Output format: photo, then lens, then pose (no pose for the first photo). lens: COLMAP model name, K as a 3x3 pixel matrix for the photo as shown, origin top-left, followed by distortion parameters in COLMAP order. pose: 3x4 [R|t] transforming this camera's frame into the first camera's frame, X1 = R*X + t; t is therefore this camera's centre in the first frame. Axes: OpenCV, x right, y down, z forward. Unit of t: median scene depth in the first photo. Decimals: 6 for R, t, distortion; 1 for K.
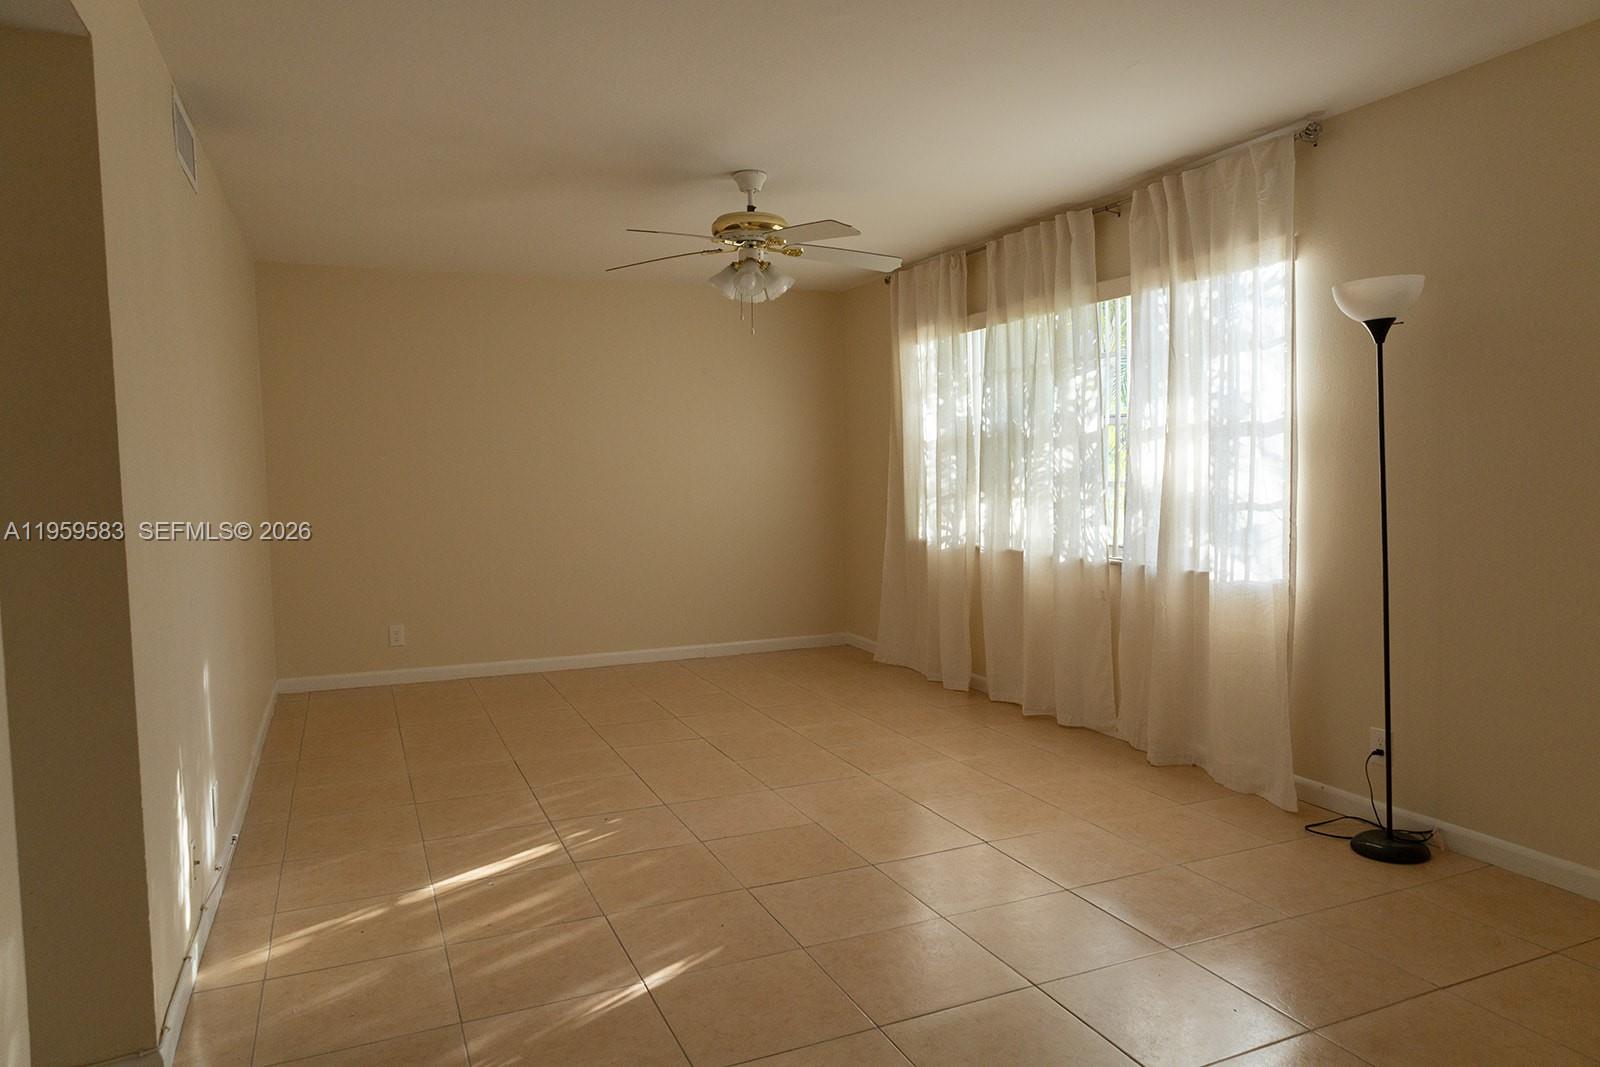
lens RADIAL K [[1047.5, 0, 812.4], [0, 1047.5, 534.5], [0, 0, 1]] dist [0.005665, 0.001431]
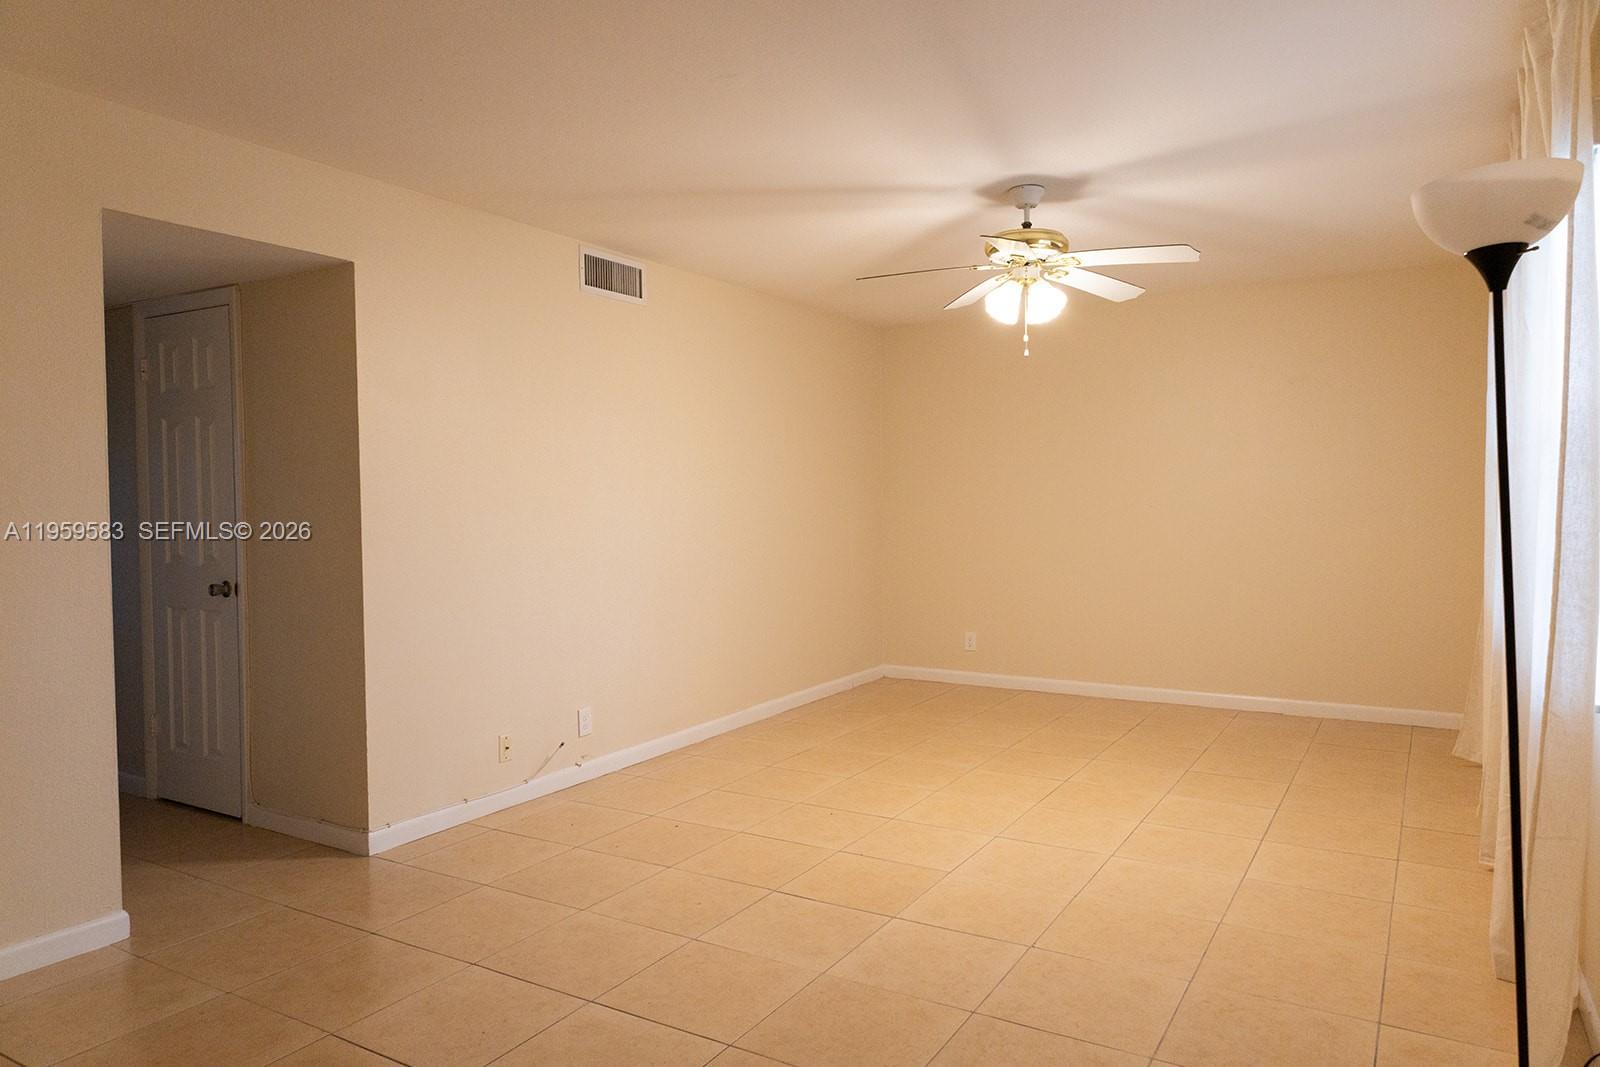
lens RADIAL K [[1047.5, 0, 812.4], [0, 1047.5, 534.5], [0, 0, 1]] dist [0.005665, 0.001431]
pose [[0.581554, 0.040834, -0.812482, 0.536095], [-0.056569, 0.998352, 0.009685, -0.024987], [0.811538, 0.040329, 0.582906, 0.260281]]
